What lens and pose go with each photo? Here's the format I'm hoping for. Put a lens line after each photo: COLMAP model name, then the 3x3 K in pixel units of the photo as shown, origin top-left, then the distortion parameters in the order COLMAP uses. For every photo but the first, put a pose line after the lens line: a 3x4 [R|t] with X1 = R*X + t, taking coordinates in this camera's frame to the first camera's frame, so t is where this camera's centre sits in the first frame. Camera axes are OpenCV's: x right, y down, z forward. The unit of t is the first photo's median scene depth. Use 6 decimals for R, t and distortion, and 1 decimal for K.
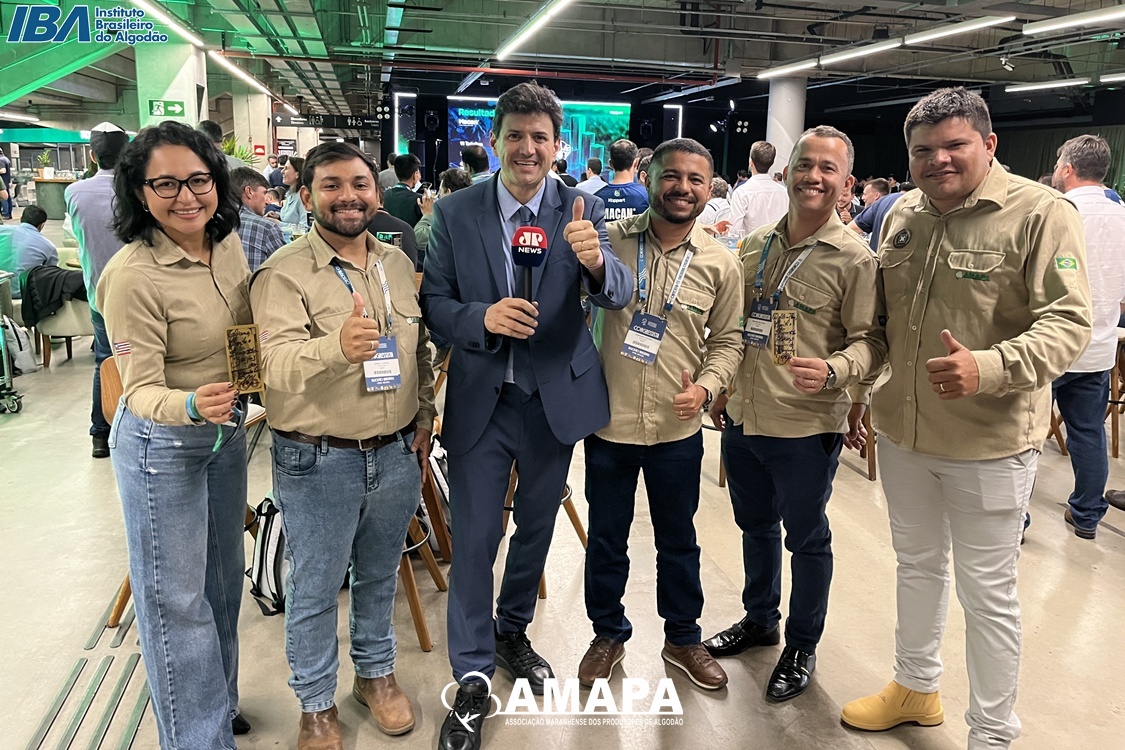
lens RADIAL K [[858.2, 0, 564.3], [0, 858.2, 346.8], [0, 0, 1]] dist [-0.043169, 0.136115]
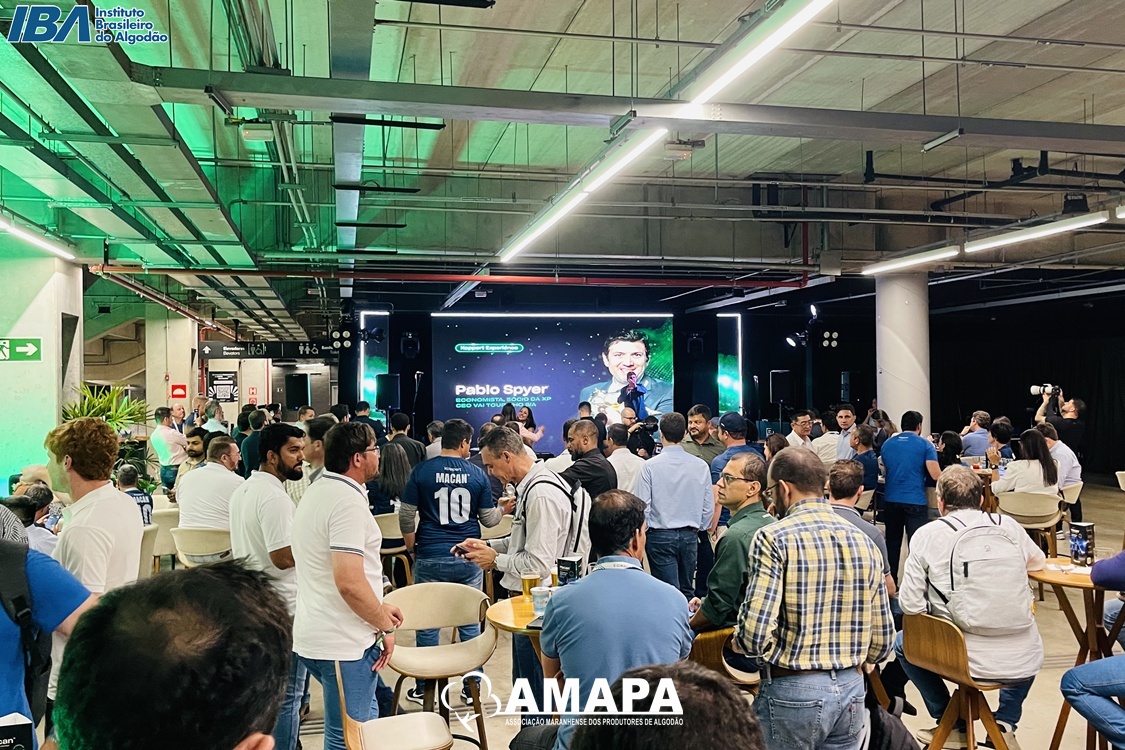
lens RADIAL K [[937.6, 0, 562.5], [0, 937.6, 375.0], [0, 0, 1]] dist [0.005711, -0.002228]
pose [[0.999365, -0.035404, 0.003934, -0.031325], [0.035461, 0.978282, -0.204220, -0.079759], [0.003382, 0.204230, 0.978917, 0.243772]]
